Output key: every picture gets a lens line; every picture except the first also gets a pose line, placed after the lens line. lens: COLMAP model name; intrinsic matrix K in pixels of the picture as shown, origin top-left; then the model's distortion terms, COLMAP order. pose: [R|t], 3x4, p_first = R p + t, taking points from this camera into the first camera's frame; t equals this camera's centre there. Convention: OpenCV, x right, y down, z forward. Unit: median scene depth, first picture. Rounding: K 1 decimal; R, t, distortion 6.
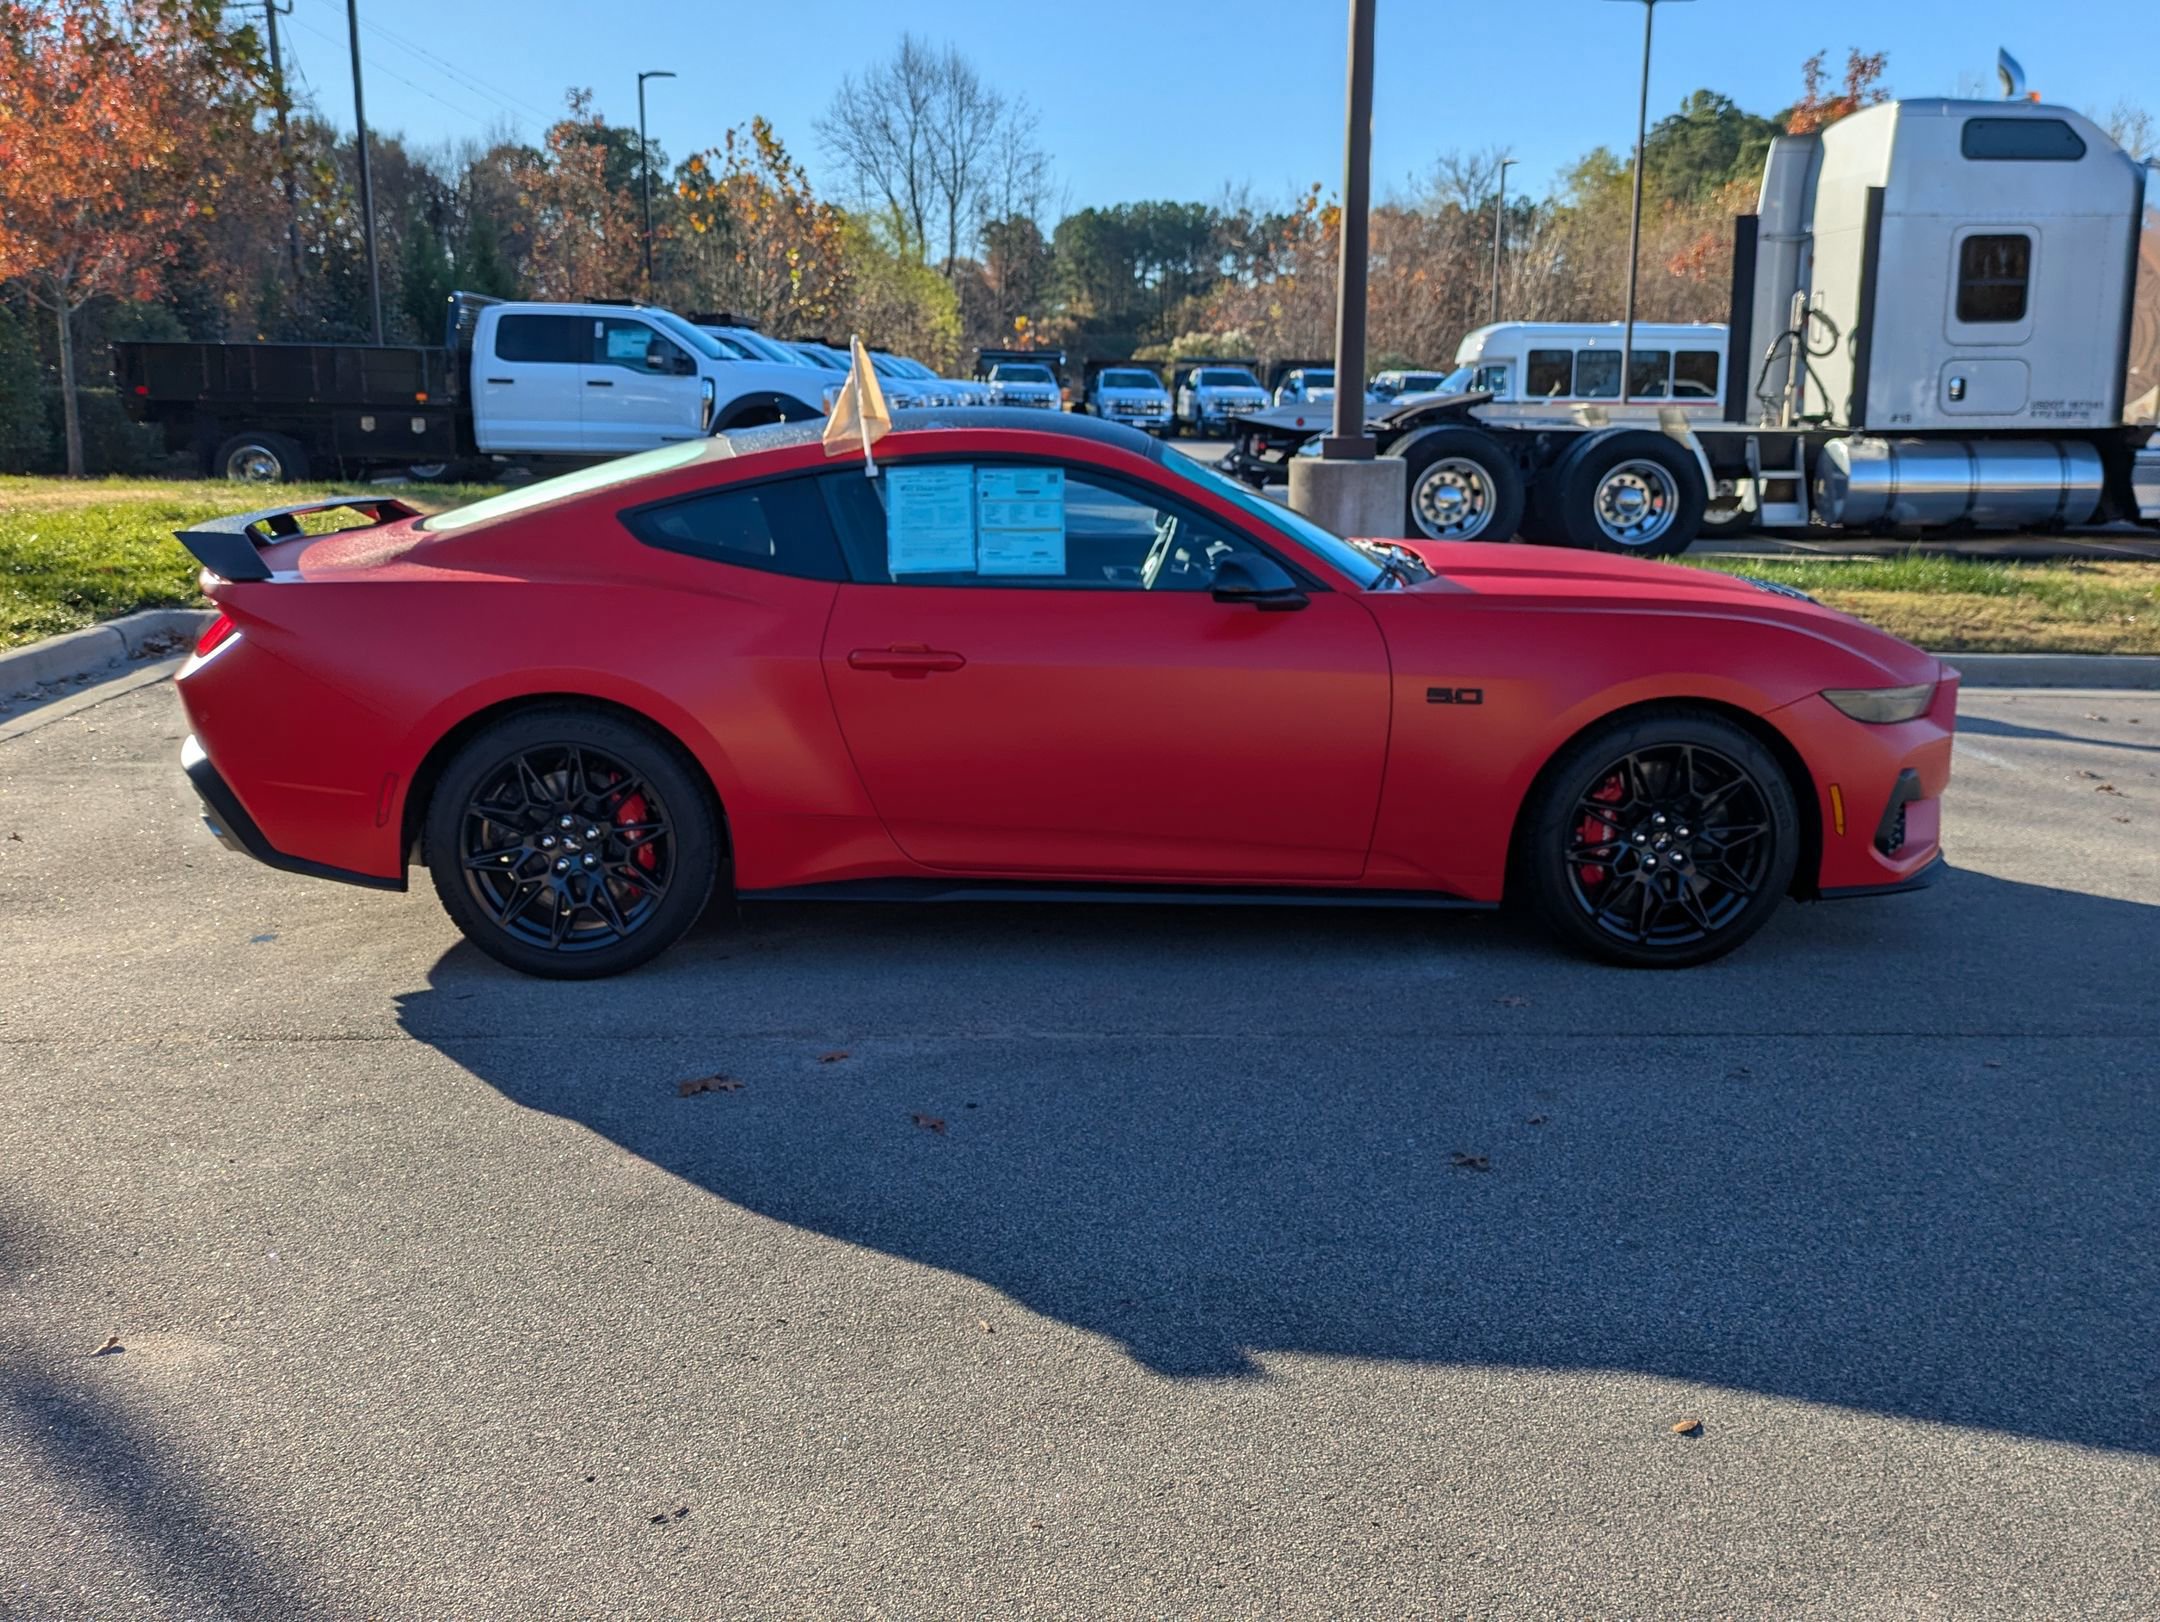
lens RADIAL K [[2033.2, 0, 1075.6], [0, 2033.2, 794.7], [0, 0, 1]] dist [0.039886, 0.000000]
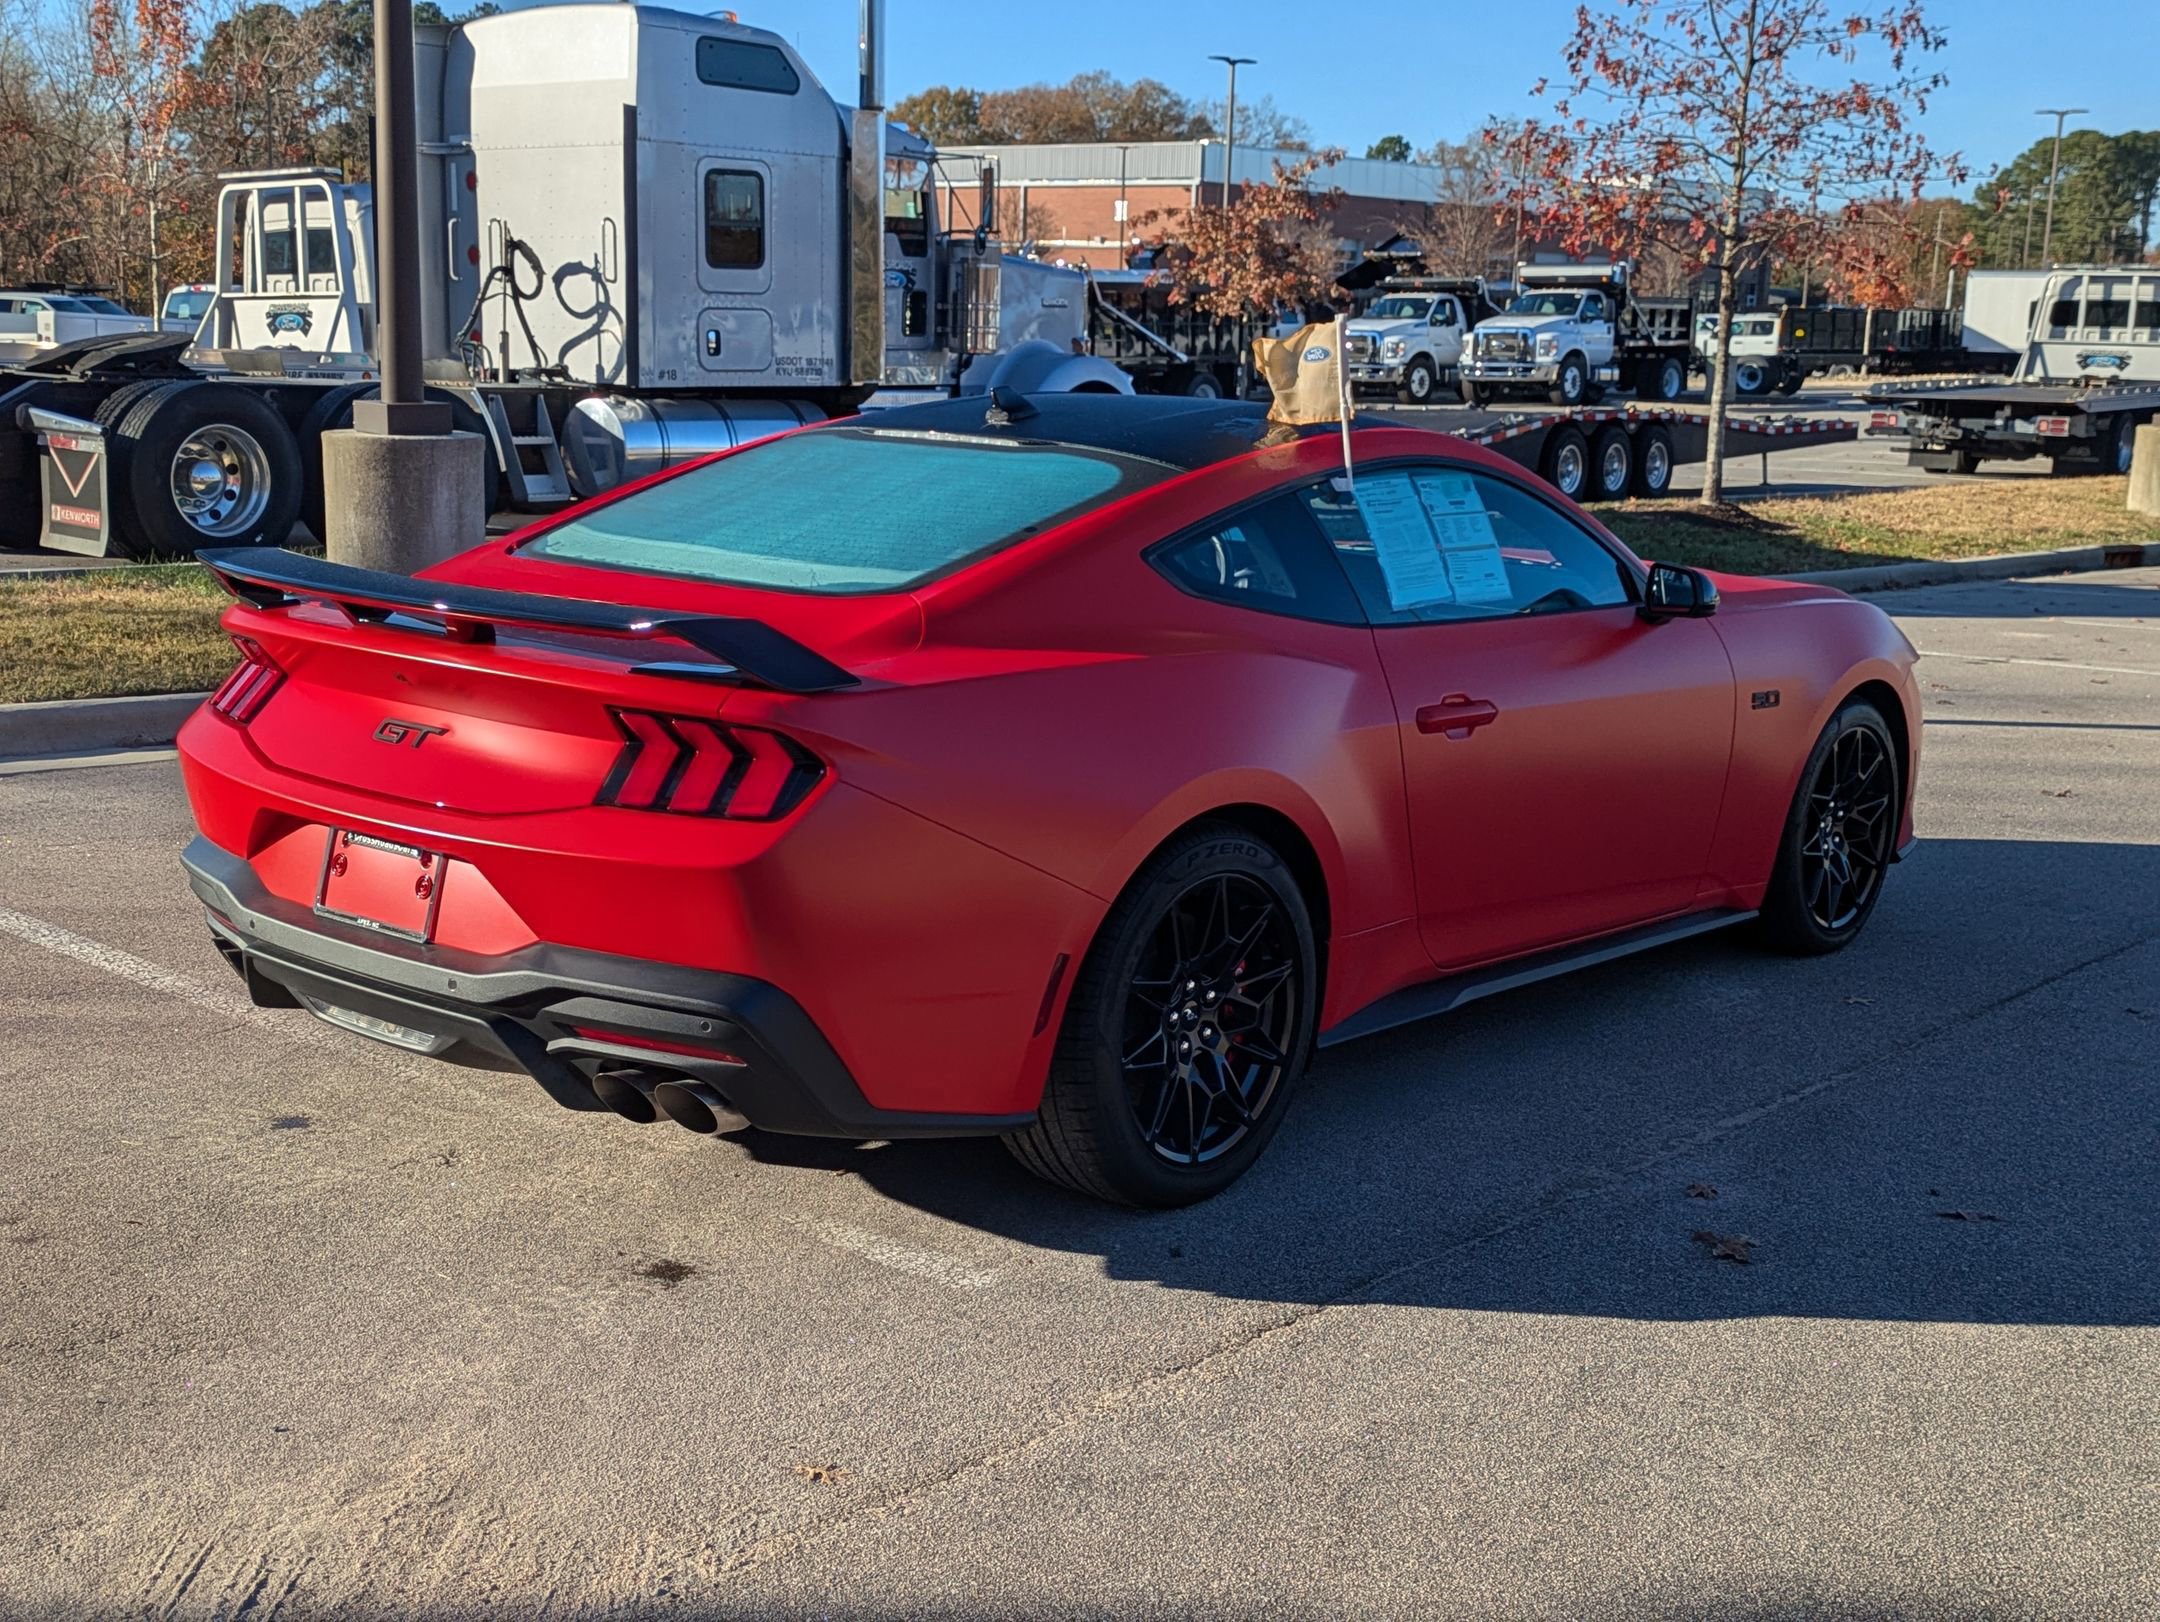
lens RADIAL K [[2606.6, 0, 1074.3], [0, 2606.6, 816.3], [0, 0, 1]] dist [0.047128, 0.000000]
pose [[0.671338, -0.121557, 0.731115, -0.314266], [0.125480, 0.990859, 0.049523, -0.032095], [-0.730452, 0.058493, 0.680454, 0.134816]]
